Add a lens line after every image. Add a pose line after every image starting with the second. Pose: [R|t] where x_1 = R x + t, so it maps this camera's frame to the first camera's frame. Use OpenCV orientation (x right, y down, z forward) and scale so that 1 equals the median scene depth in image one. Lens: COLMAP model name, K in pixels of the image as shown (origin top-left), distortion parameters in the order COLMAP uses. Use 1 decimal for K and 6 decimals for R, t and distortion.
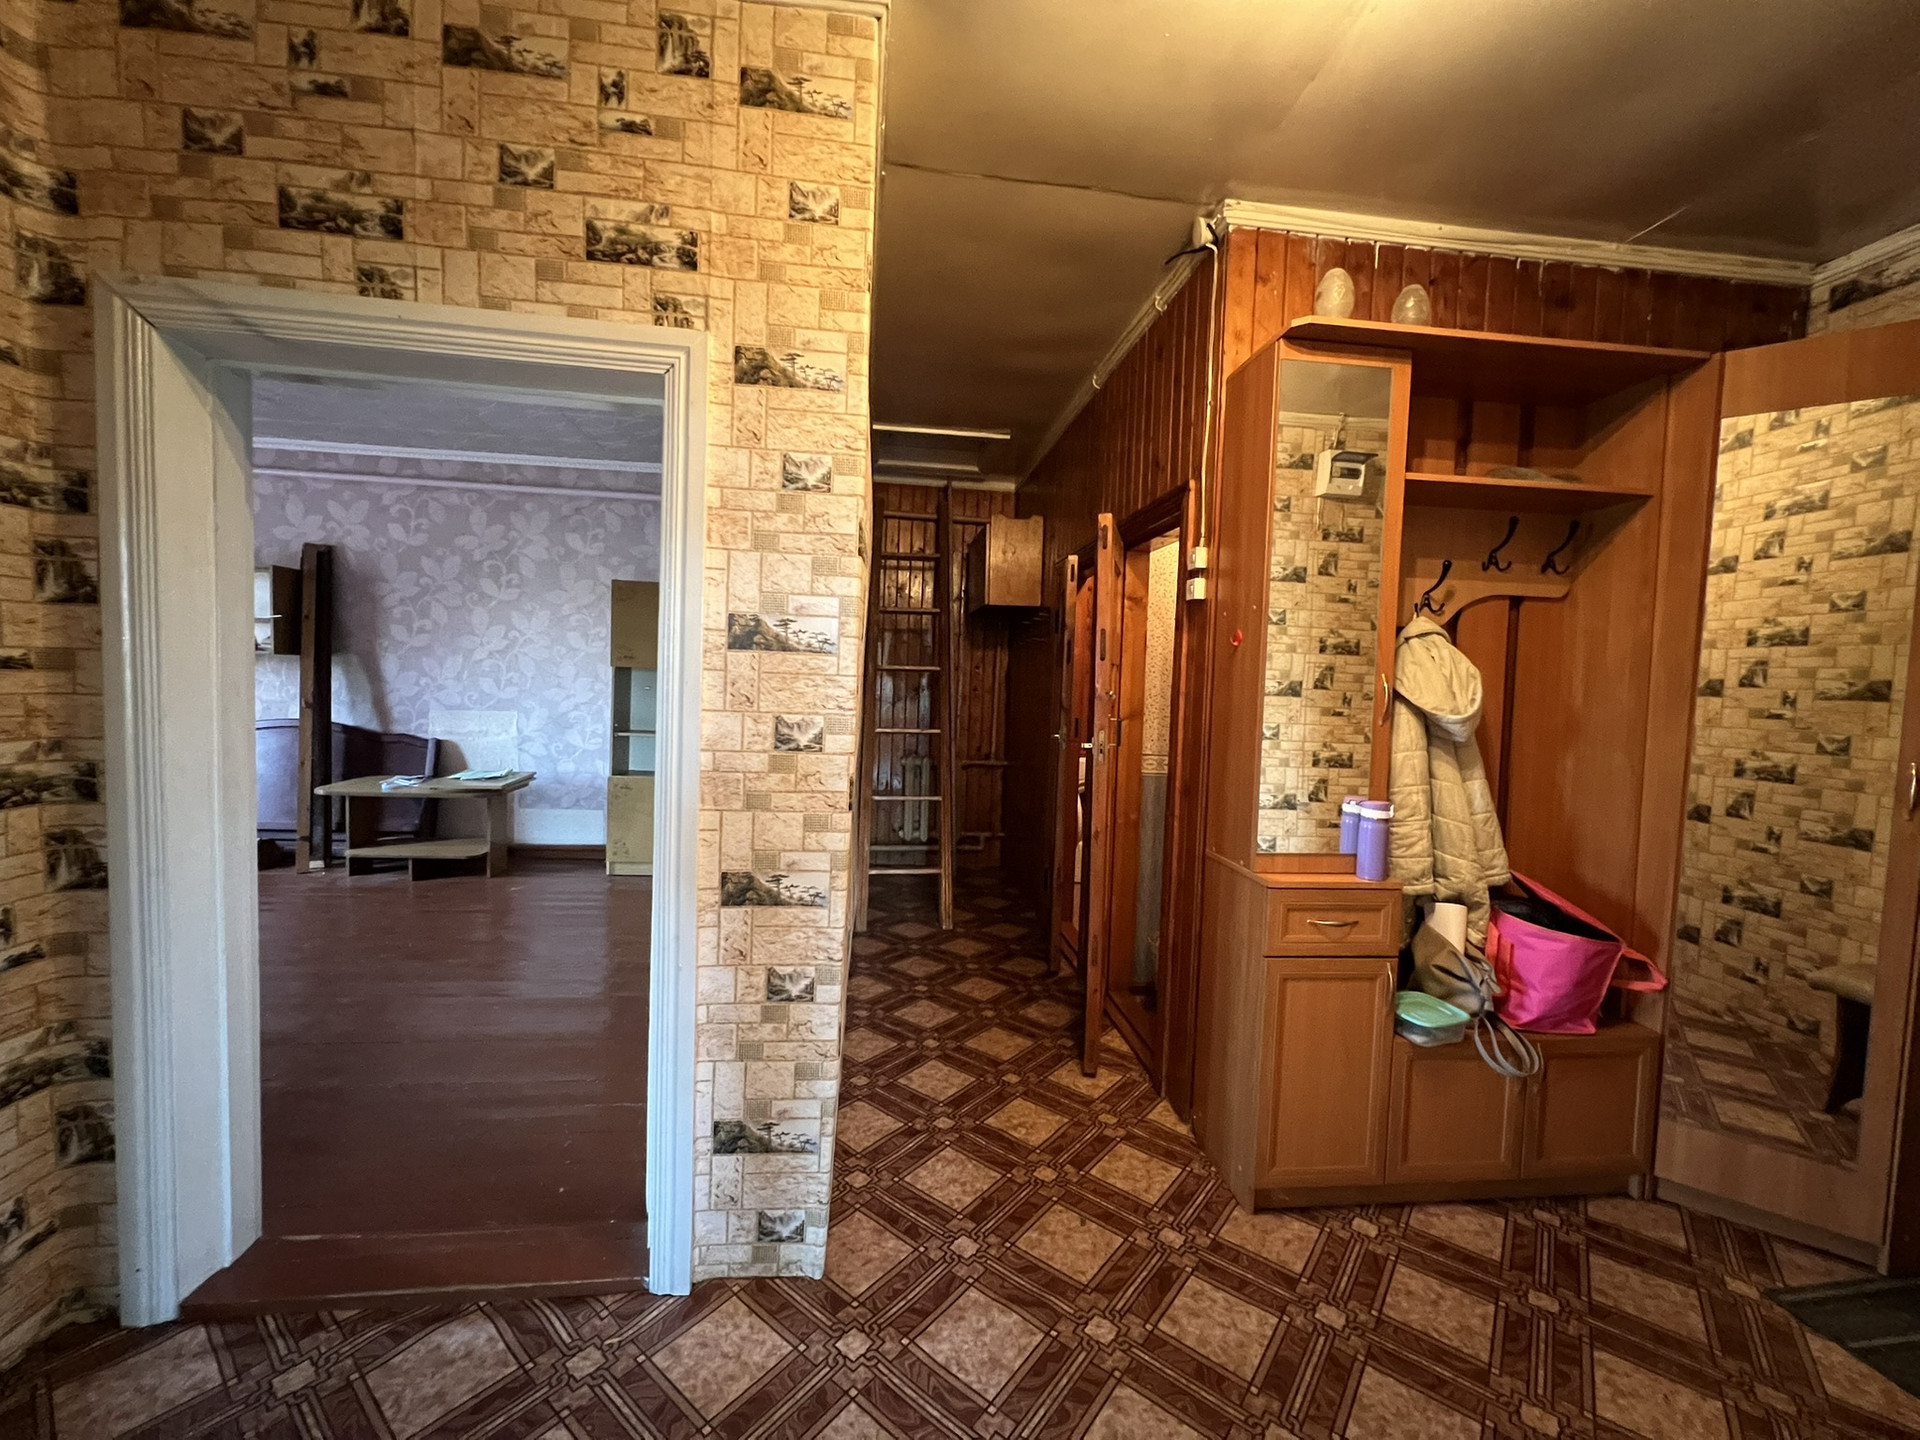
lens RADIAL K [[773.1, 0, 965.0], [0, 773.1, 724.6], [0, 0, 1]] dist [-0.006911, 0.001131]
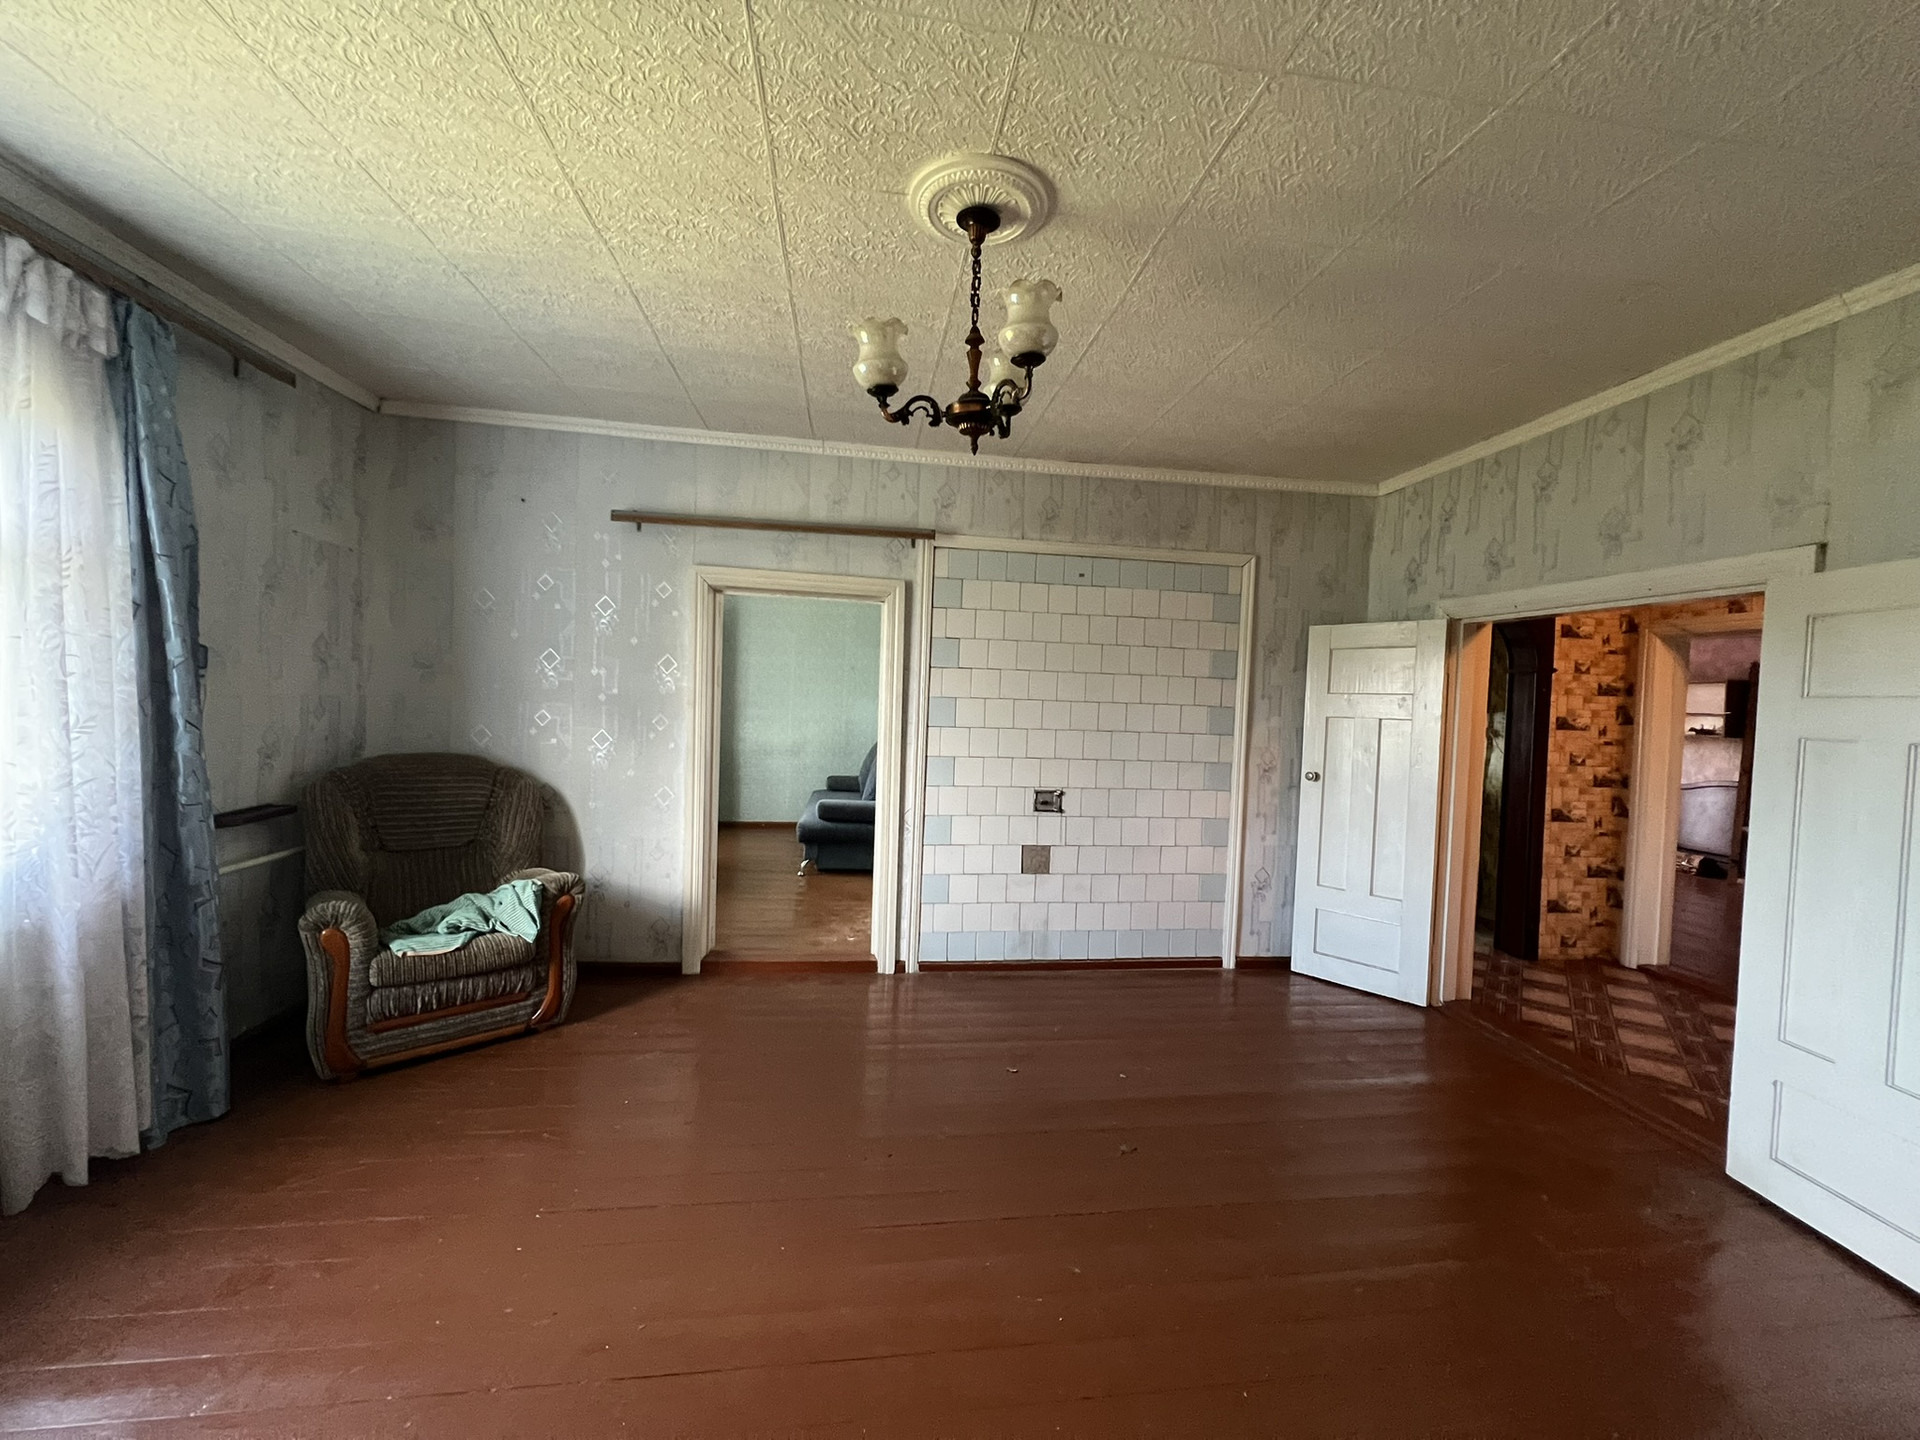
lens RADIAL K [[765.6, 0, 961.0], [0, 765.6, 721.7], [0, 0, 1]] dist [0.000745, 0.000026]
pose [[0.026529, -0.010083, -0.999597, 1.148349], [-0.093571, 0.995534, -0.012525, 0.074876], [0.995259, 0.093866, 0.025467, -1.081753]]
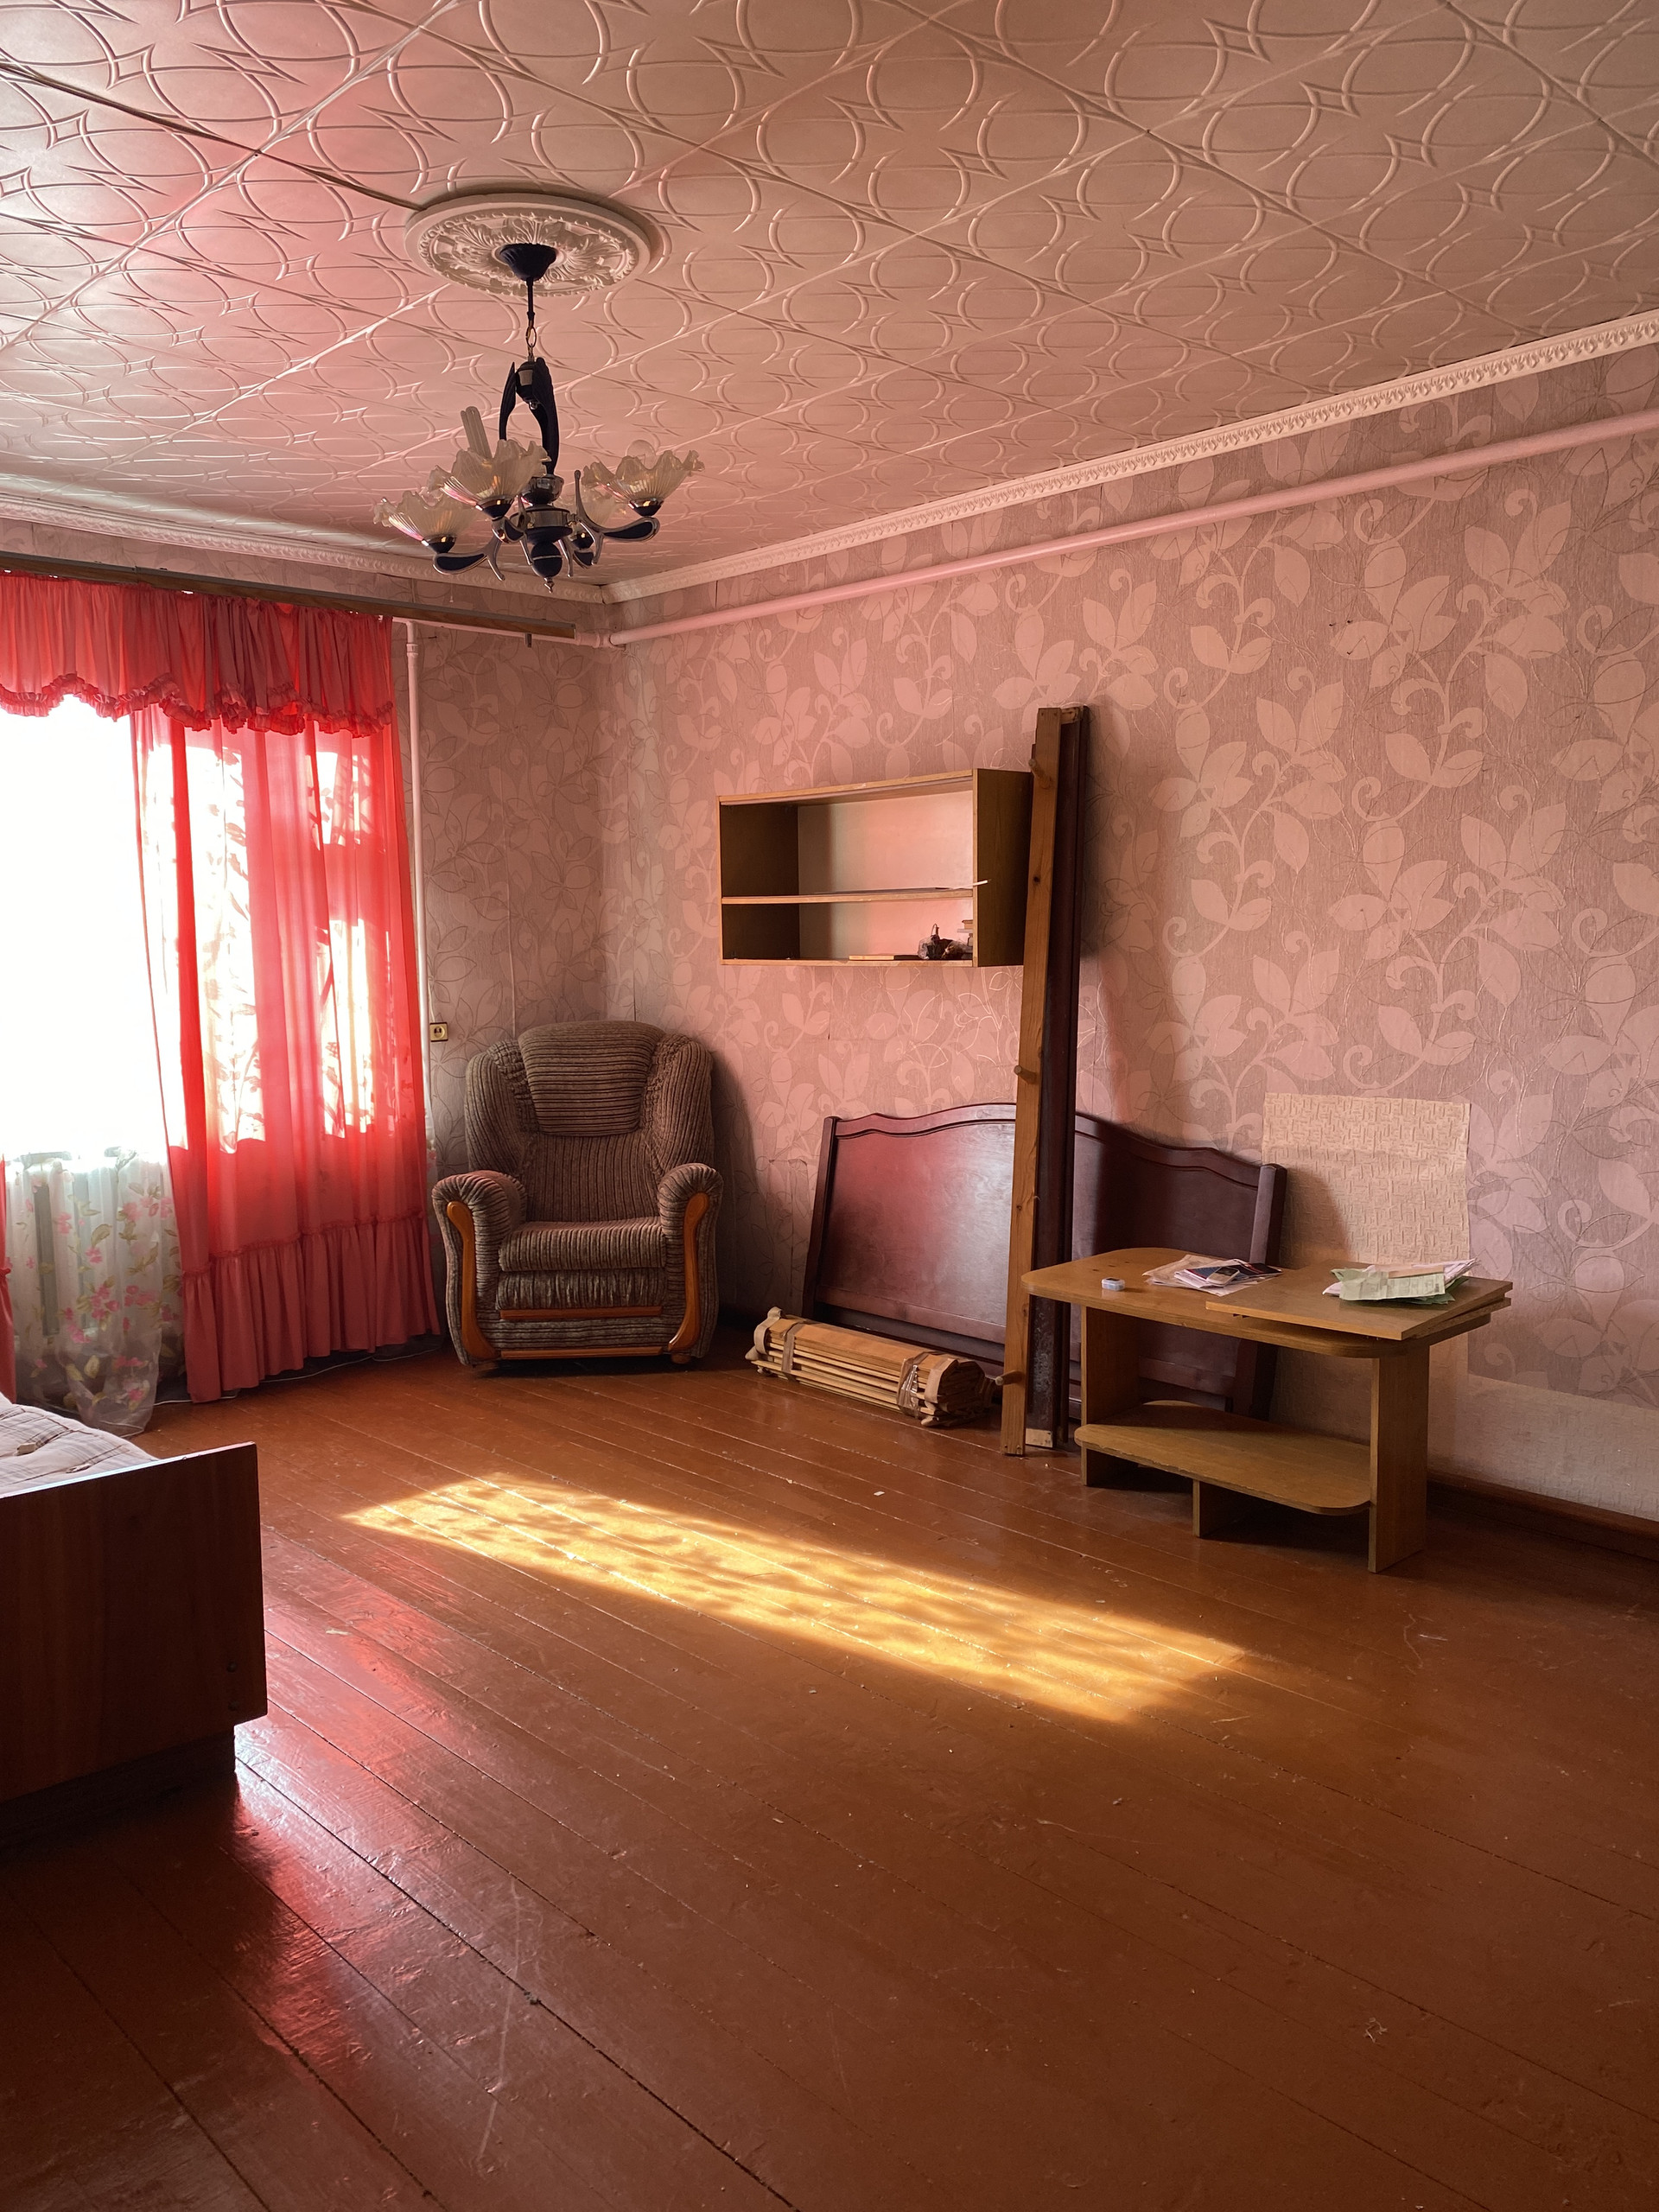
lens RADIAL K [[1689.0, 0, 822.6], [0, 1689.0, 1108.6], [0, 0, 1]] dist [0.027719, -0.040784]
pose [[0.590810, 0.042634, -0.805683, -0.286582], [-0.012380, 0.998964, 0.043784, -0.097802], [0.806716, -0.015894, 0.590726, 0.666776]]
